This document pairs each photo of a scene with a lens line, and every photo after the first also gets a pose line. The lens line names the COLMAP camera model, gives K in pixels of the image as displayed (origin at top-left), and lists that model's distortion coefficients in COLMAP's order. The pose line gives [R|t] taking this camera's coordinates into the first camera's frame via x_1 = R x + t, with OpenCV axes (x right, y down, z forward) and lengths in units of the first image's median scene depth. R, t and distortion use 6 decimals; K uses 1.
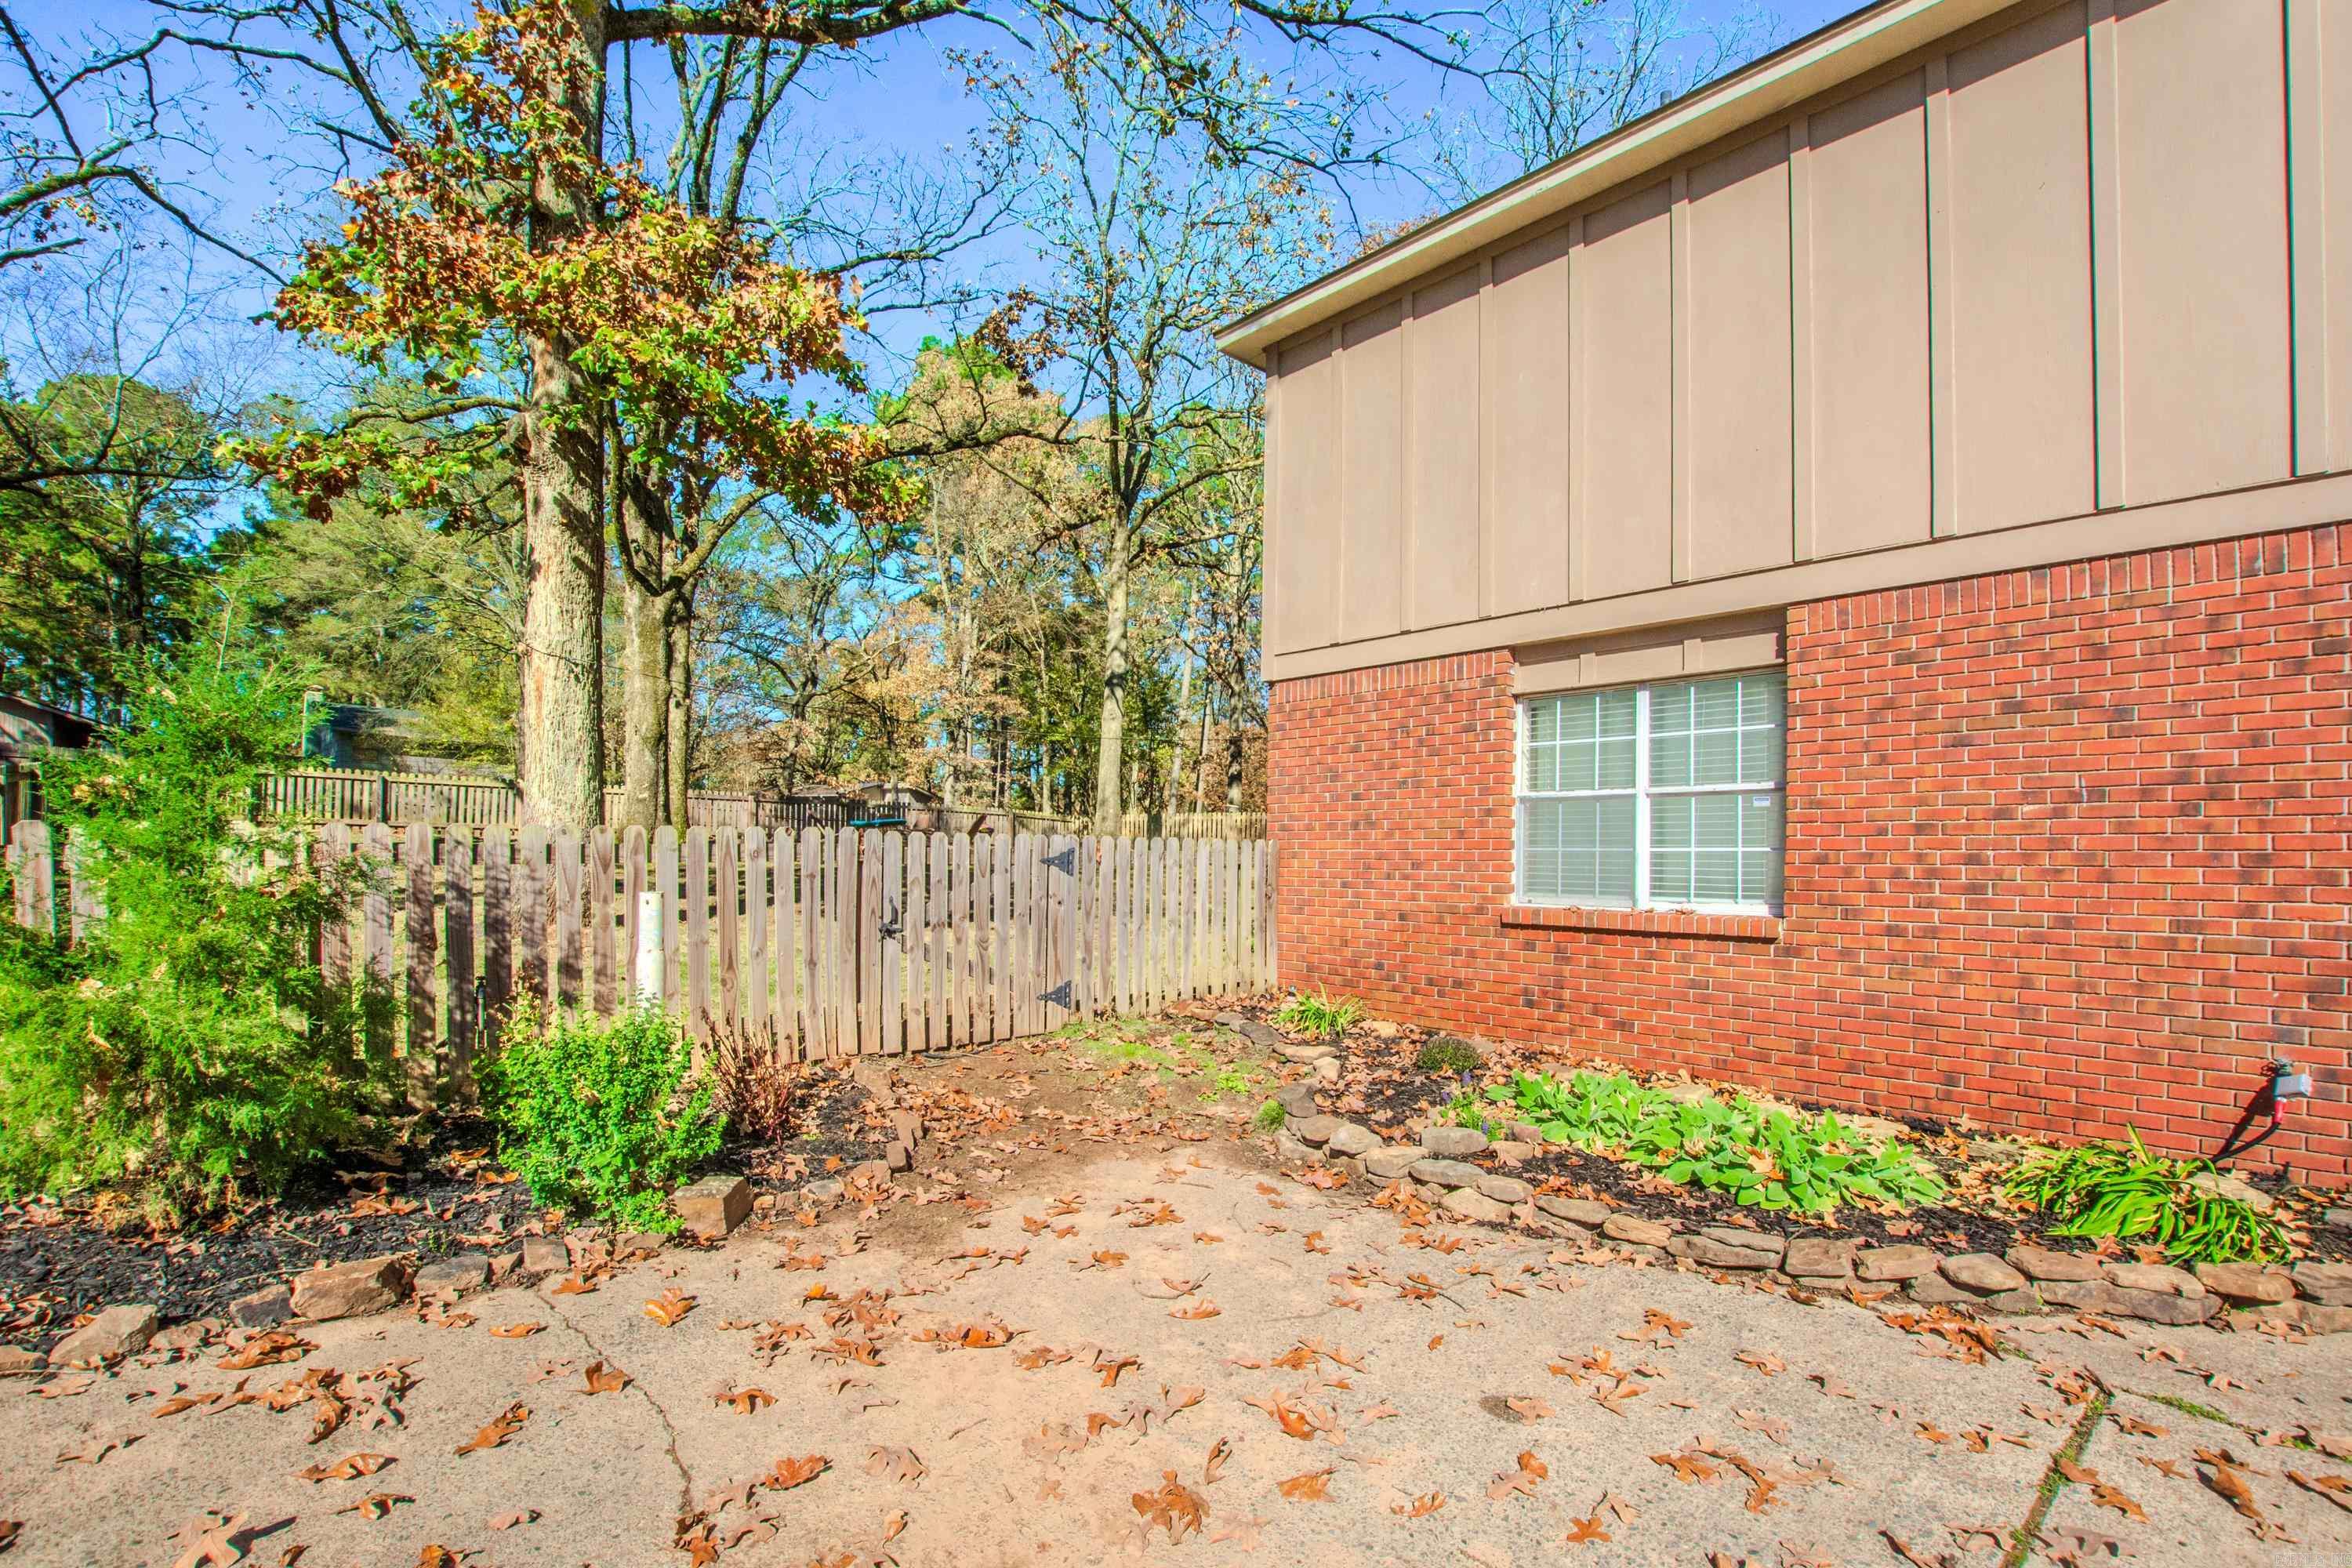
lens RADIAL K [[1069.8, 0, 1183.1], [0, 1069.8, 833.8], [0, 0, 1]] dist [-0.038224, 0.000286]
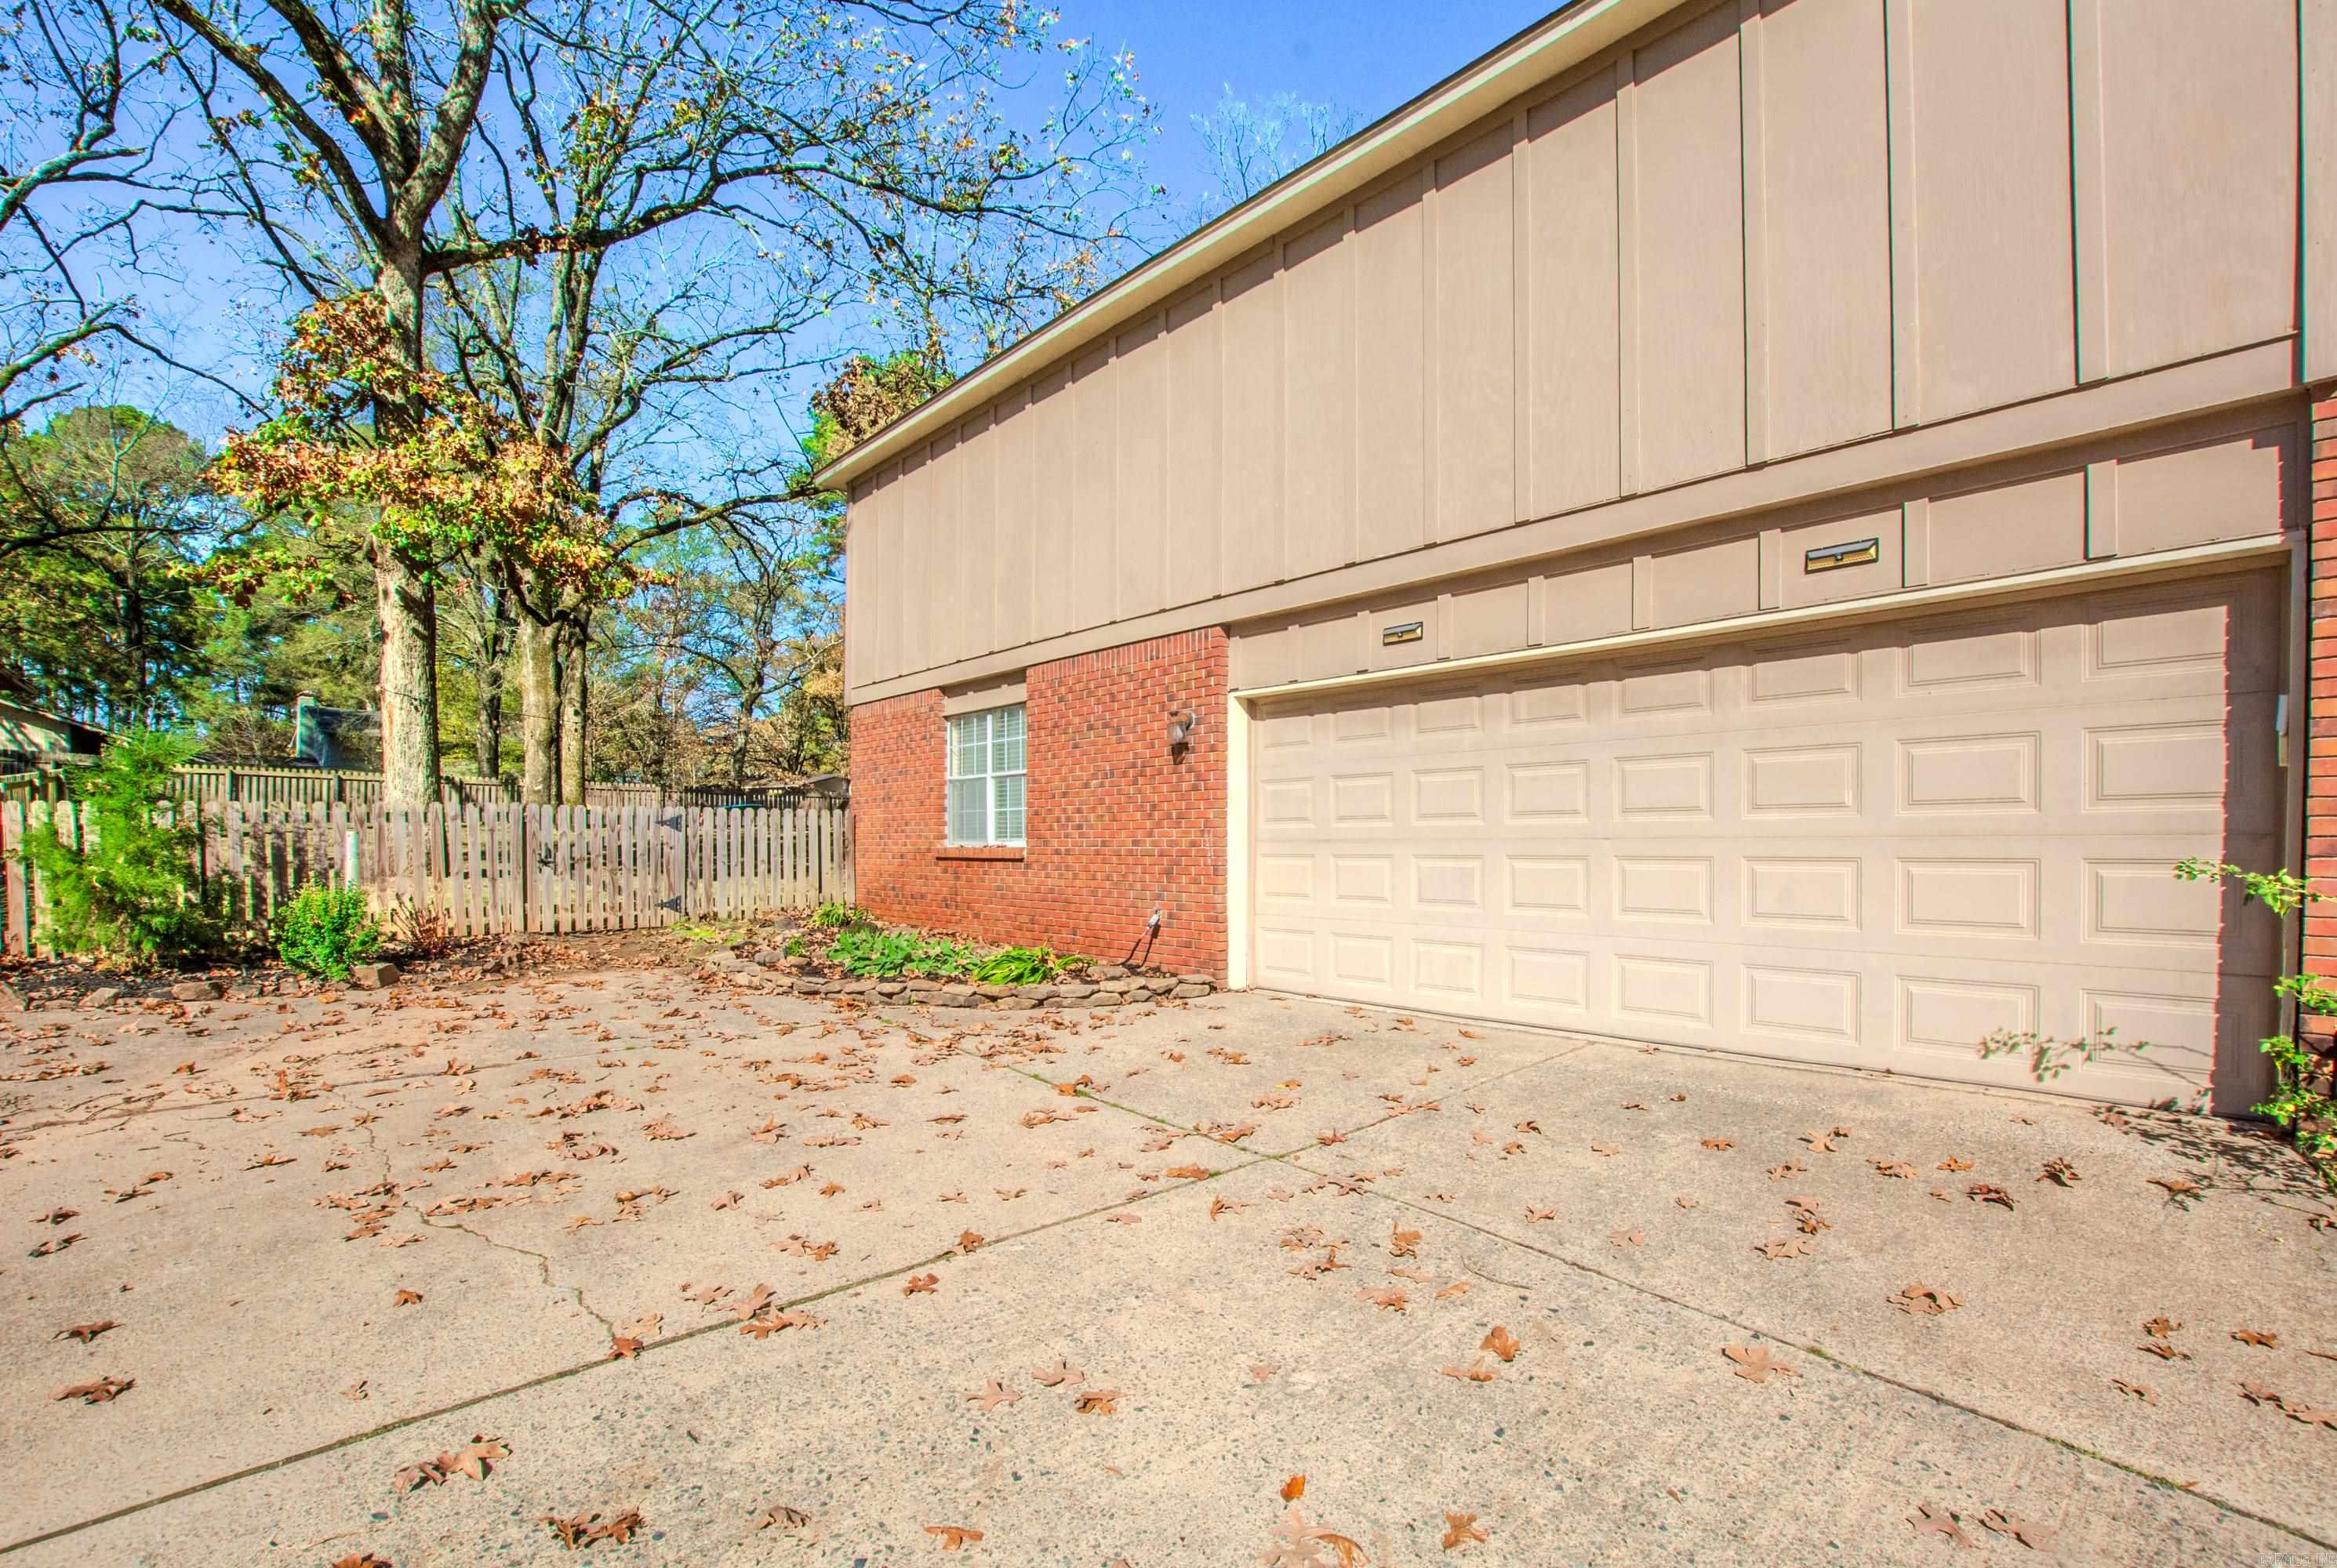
lens RADIAL K [[1064.0, 0, 1160.3], [0, 1064.0, 830.8], [0, 0, 1]] dist [-0.038883, 0.000427]
pose [[0.999788, -0.011491, -0.017113, 0.513680], [0.011660, 0.999884, 0.009803, 0.023968], [0.016999, -0.010000, 0.999806, -0.469206]]
